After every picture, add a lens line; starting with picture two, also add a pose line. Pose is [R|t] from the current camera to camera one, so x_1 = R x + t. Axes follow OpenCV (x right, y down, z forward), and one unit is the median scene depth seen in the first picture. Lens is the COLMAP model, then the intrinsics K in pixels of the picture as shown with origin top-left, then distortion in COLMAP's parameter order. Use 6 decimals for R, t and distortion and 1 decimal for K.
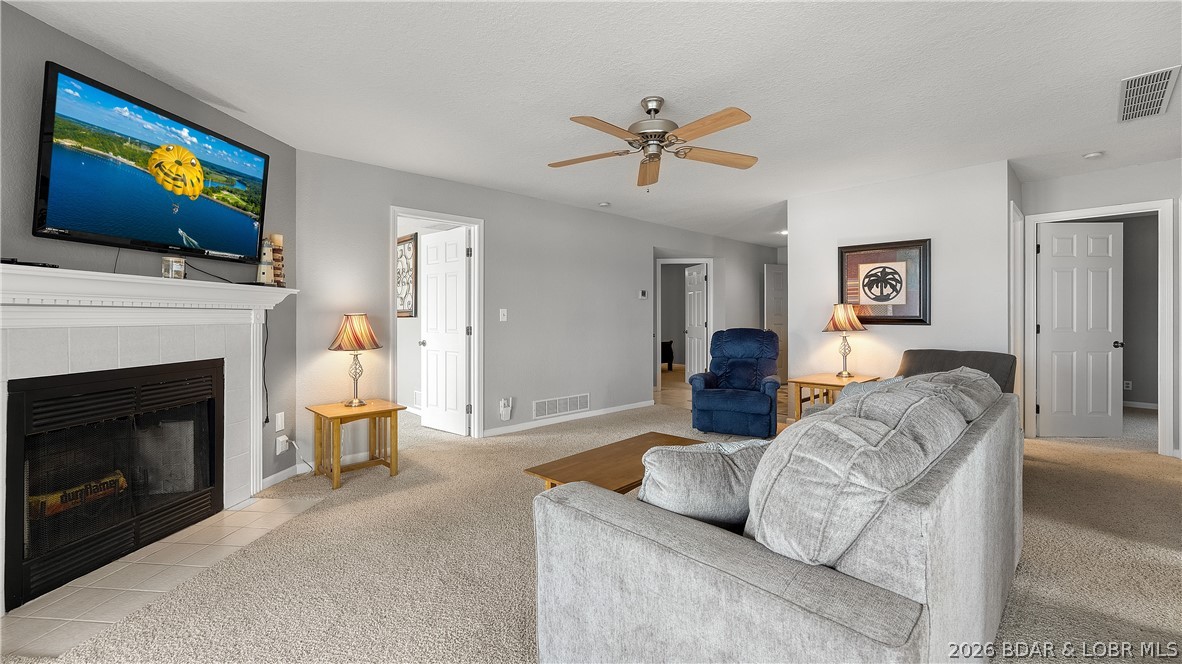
lens RADIAL K [[485.1, 0, 591.0], [0, 485.1, 332.0], [0, 0, 1]] dist [-0.001737, -0.000237]
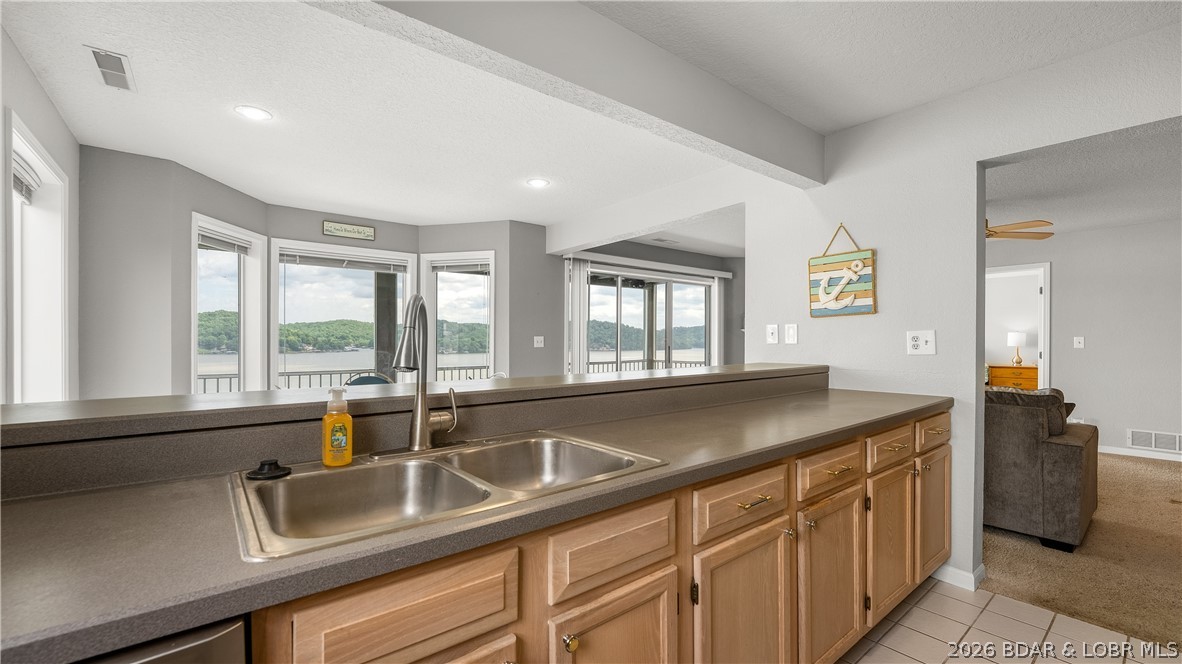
lens RADIAL K [[476.4, 0, 583.3], [0, 476.4, 336.1], [0, 0, 1]] dist [-0.000359, -0.000163]
pose [[-0.099329, -0.005377, -0.995040, 1.553597], [-0.033402, 0.999440, -0.002066, -0.014343], [0.994494, 0.033031, -0.099453, -0.033738]]
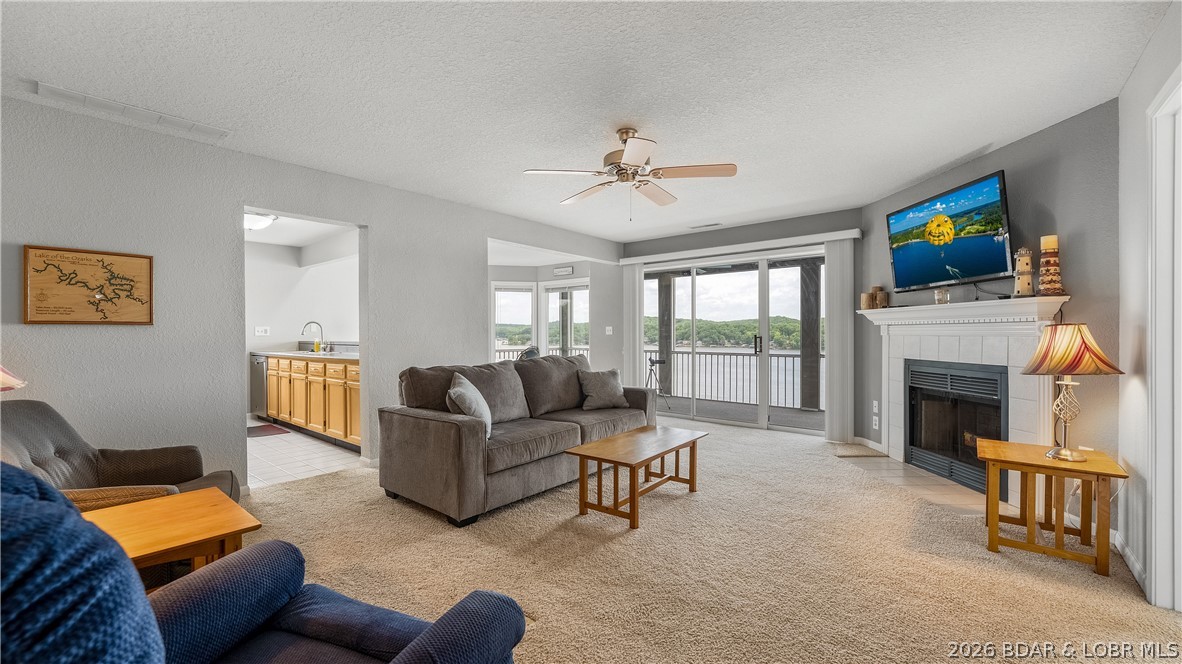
lens RADIAL K [[476.4, 0, 583.3], [0, 476.4, 336.1], [0, 0, 1]] dist [-0.000359, -0.000163]
pose [[-0.995611, 0.006515, -0.093360, 0.284106], [0.002834, 0.999215, 0.039511, -0.056677], [0.093544, 0.039073, -0.994848, 1.847484]]
